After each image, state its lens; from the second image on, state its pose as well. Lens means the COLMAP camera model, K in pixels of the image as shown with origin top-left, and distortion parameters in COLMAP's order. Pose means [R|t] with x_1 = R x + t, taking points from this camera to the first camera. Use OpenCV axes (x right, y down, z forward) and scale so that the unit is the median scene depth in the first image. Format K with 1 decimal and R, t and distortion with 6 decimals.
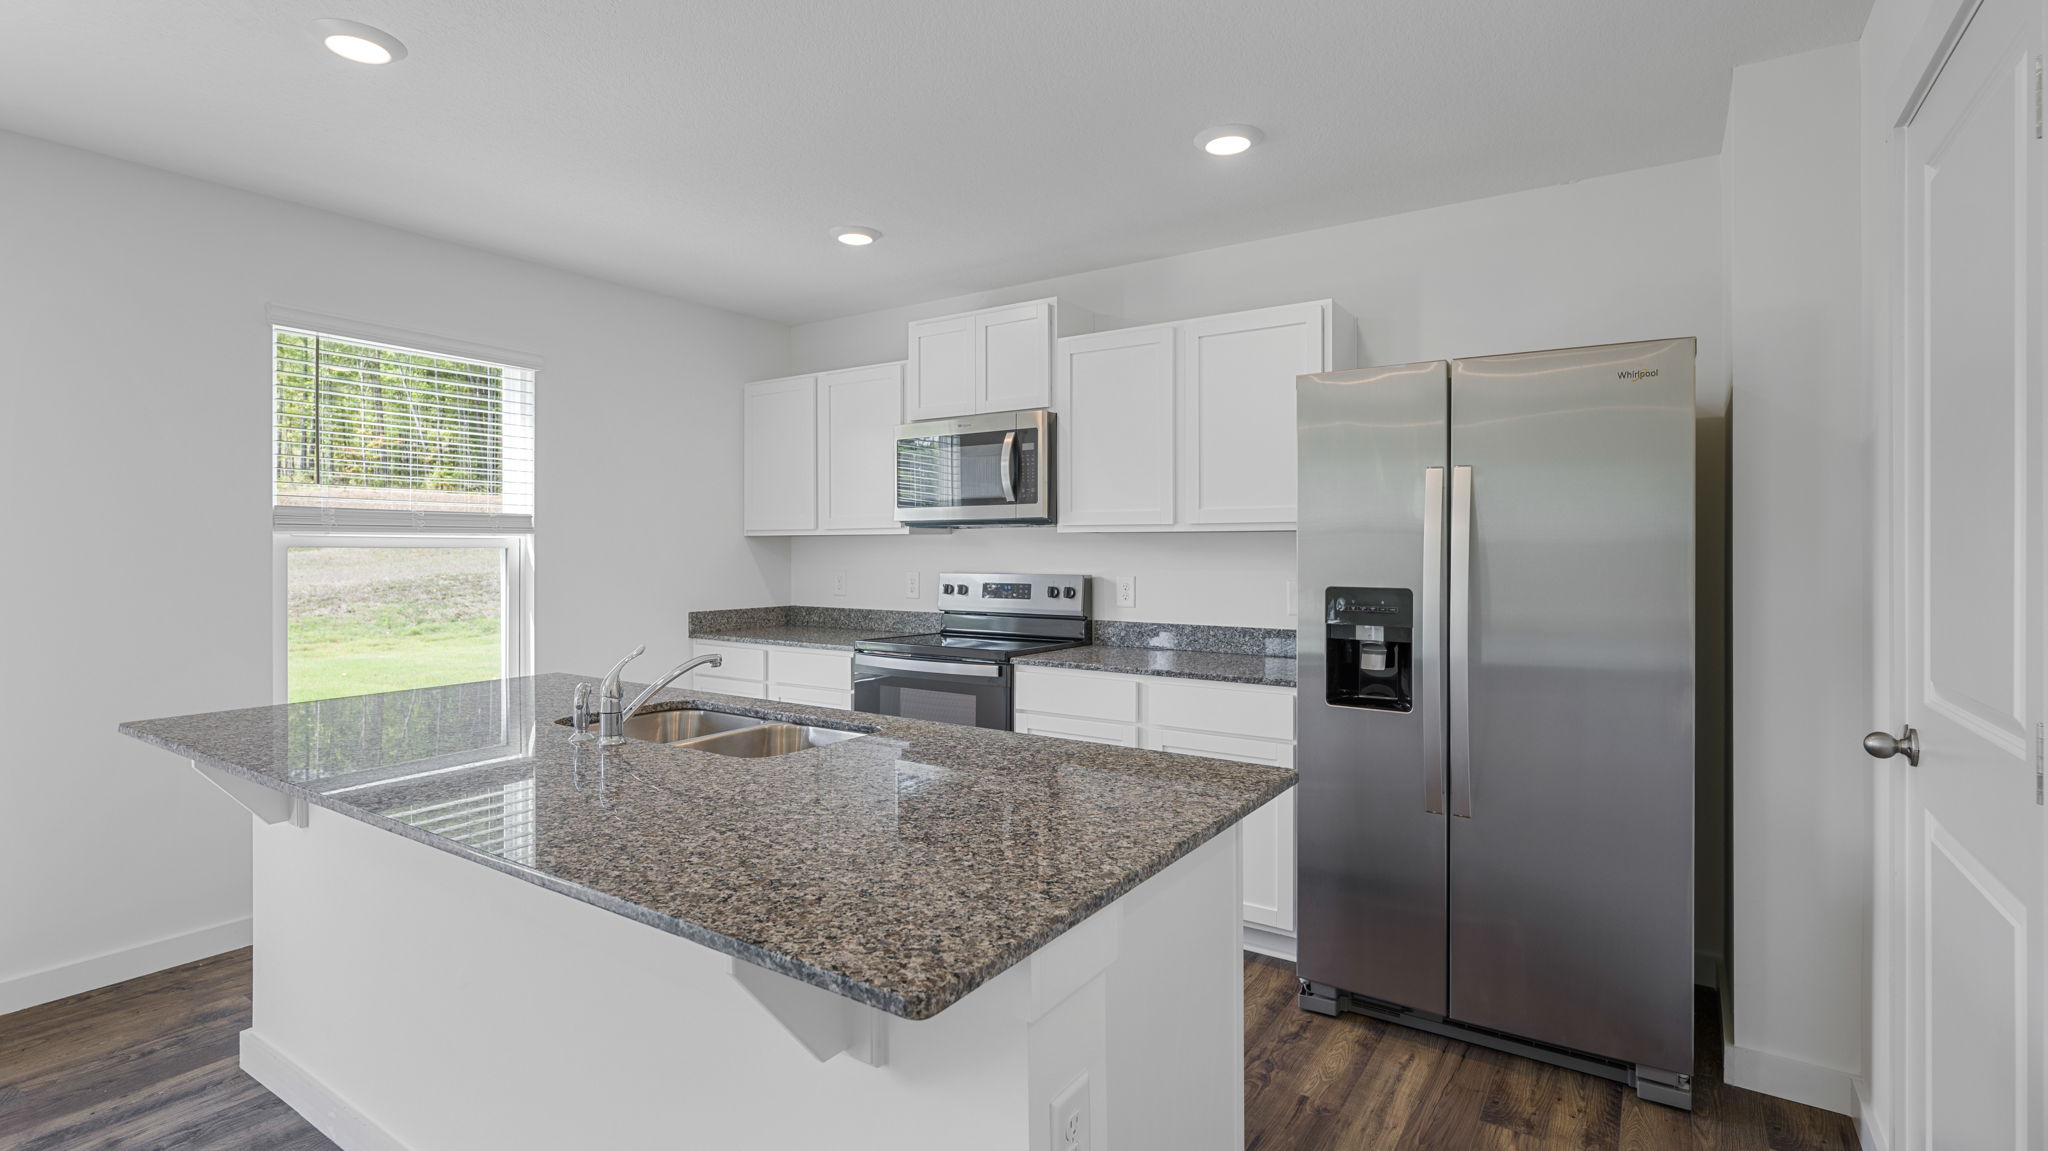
lens RADIAL K [[954.2, 0, 1021.1], [0, 954.2, 553.9], [0, 0, 1]] dist [-0.002603, -0.000129]
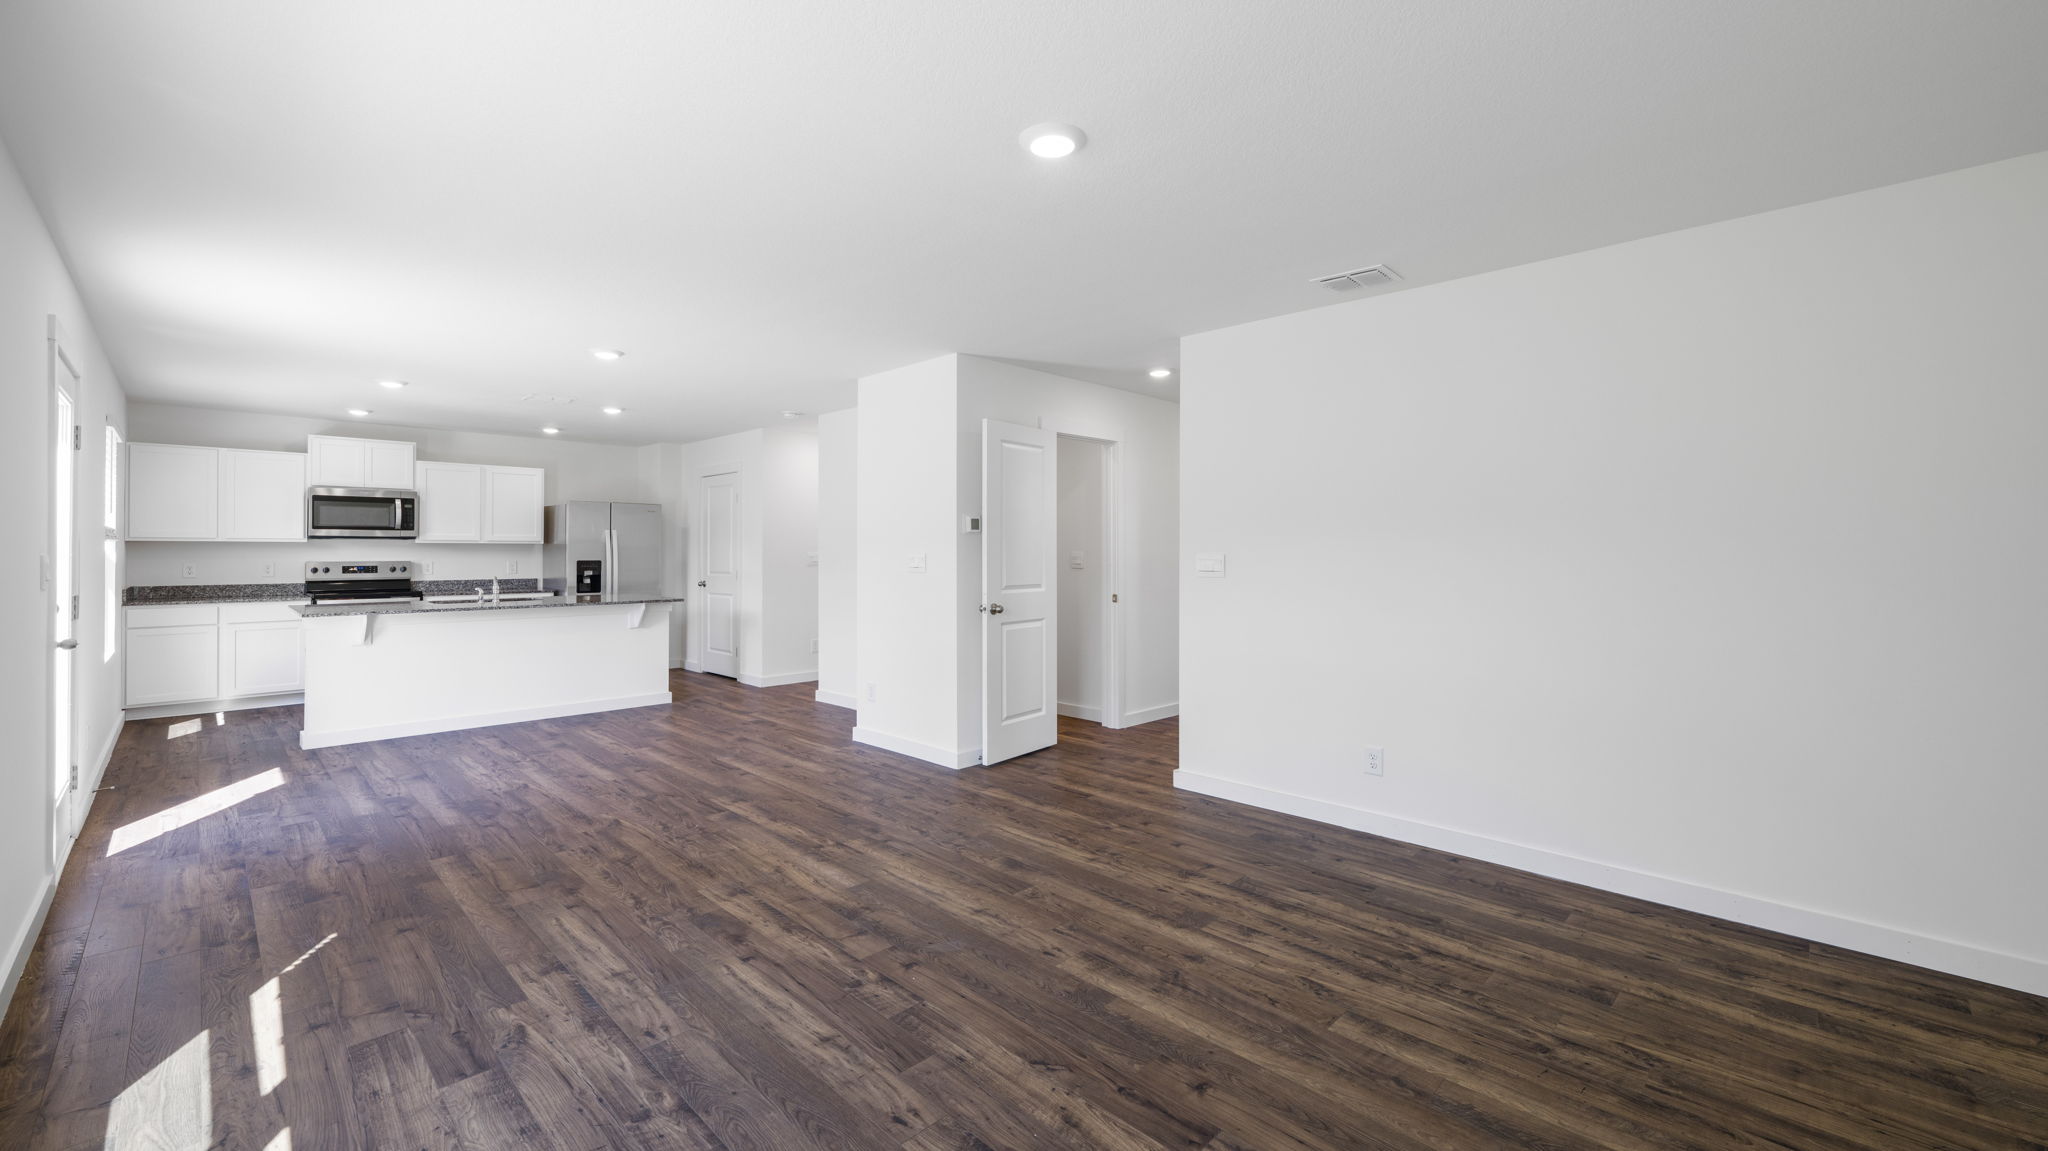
lens RADIAL K [[813.5, 0, 1019.2], [0, 813.5, 549.5], [0, 0, 1]] dist [-0.005255, -0.000253]
pose [[0.183044, 0.001585, 0.983103, -1.653158], [0.002599, 0.999994, -0.002096, 0.001997], [-0.983101, 0.002939, 0.183039, -0.832376]]
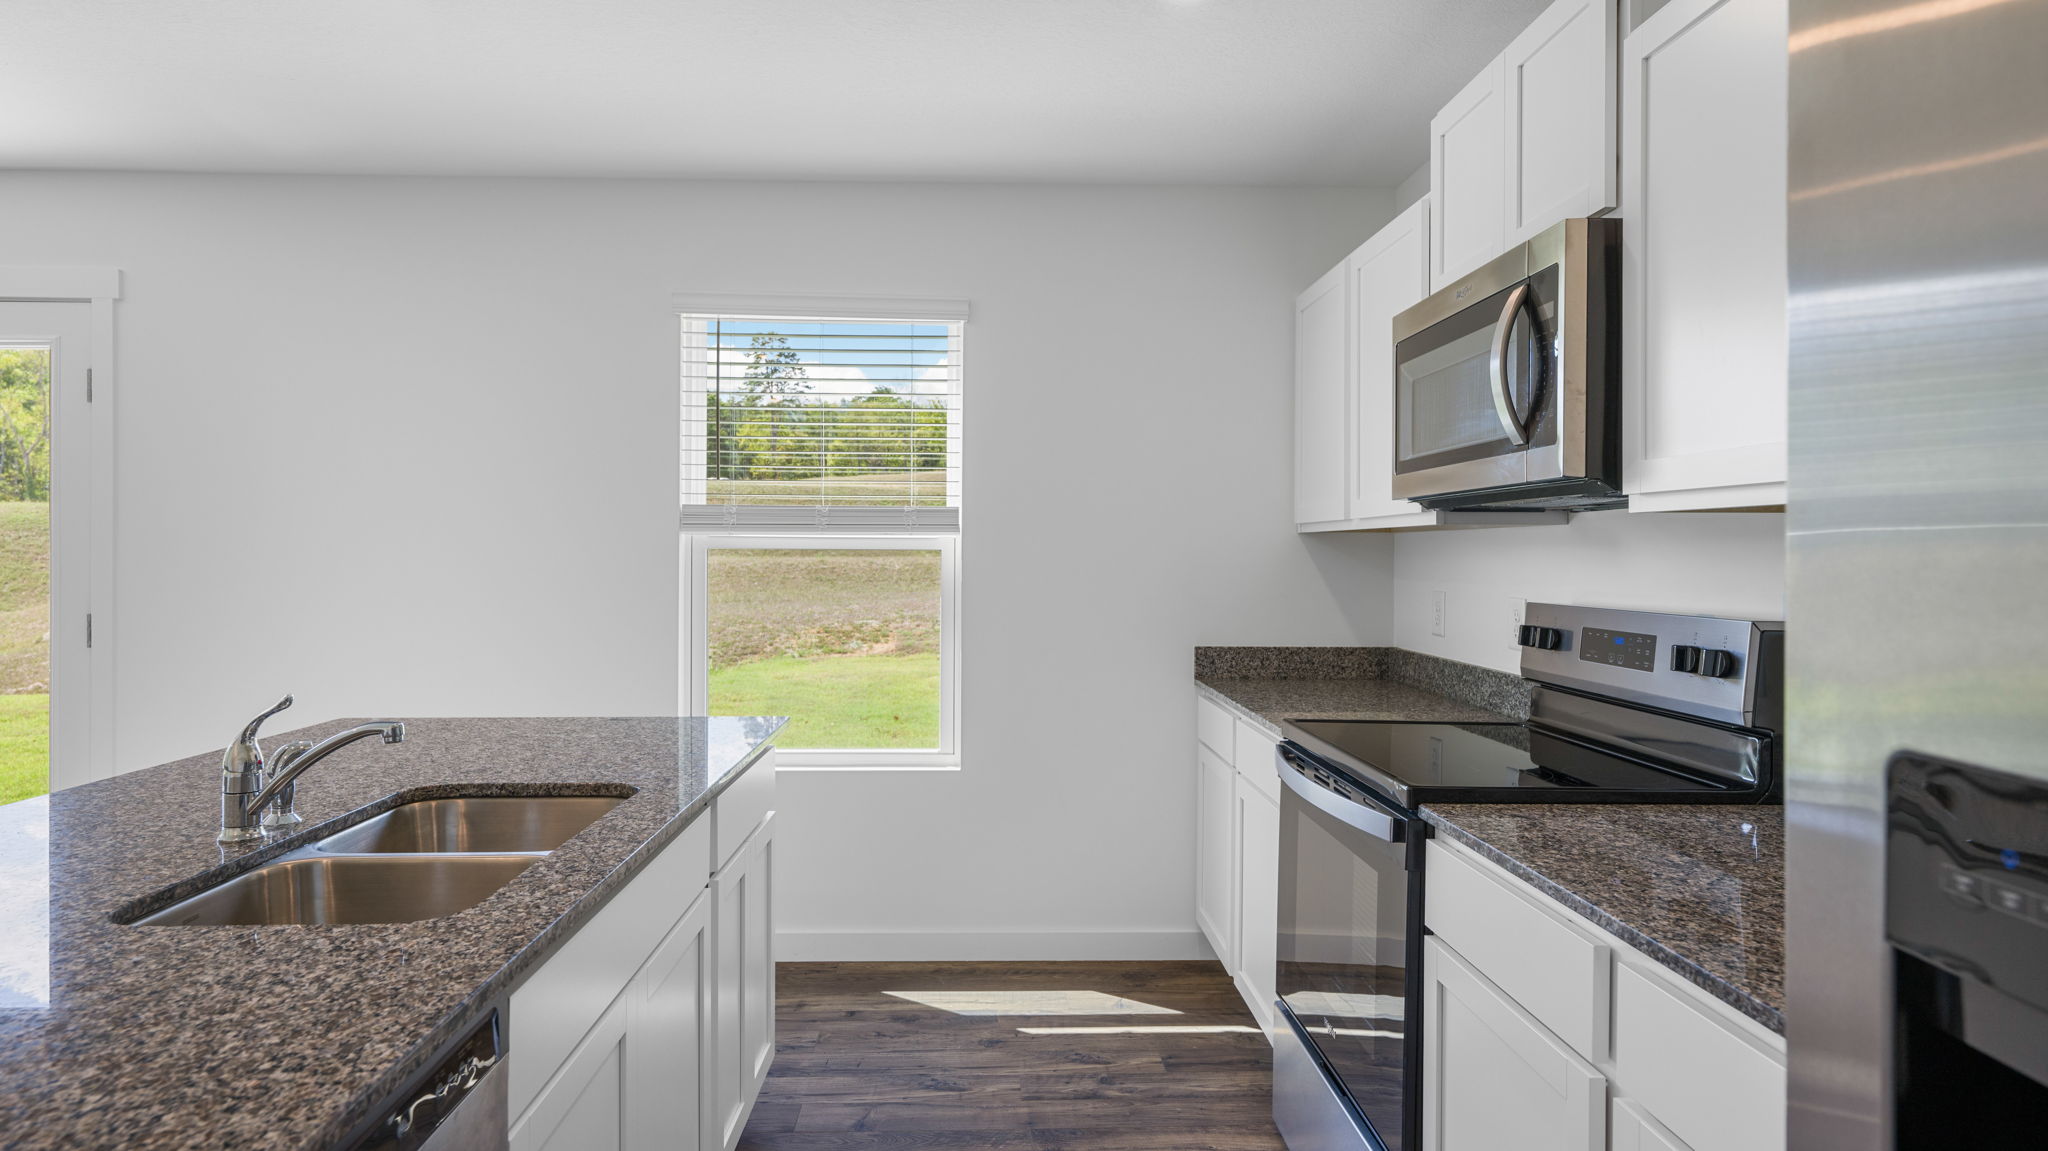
lens RADIAL K [[1145.2, 0, 1024.5], [0, 1145.2, 558.3], [0, 0, 1]] dist [-0.003804, -0.000363]
pose [[0.592138, 0.005301, -0.805819, 0.277844], [-0.009059, 0.999959, -0.000079, -0.000473], [0.805786, 0.007346, 0.592161, 0.504883]]
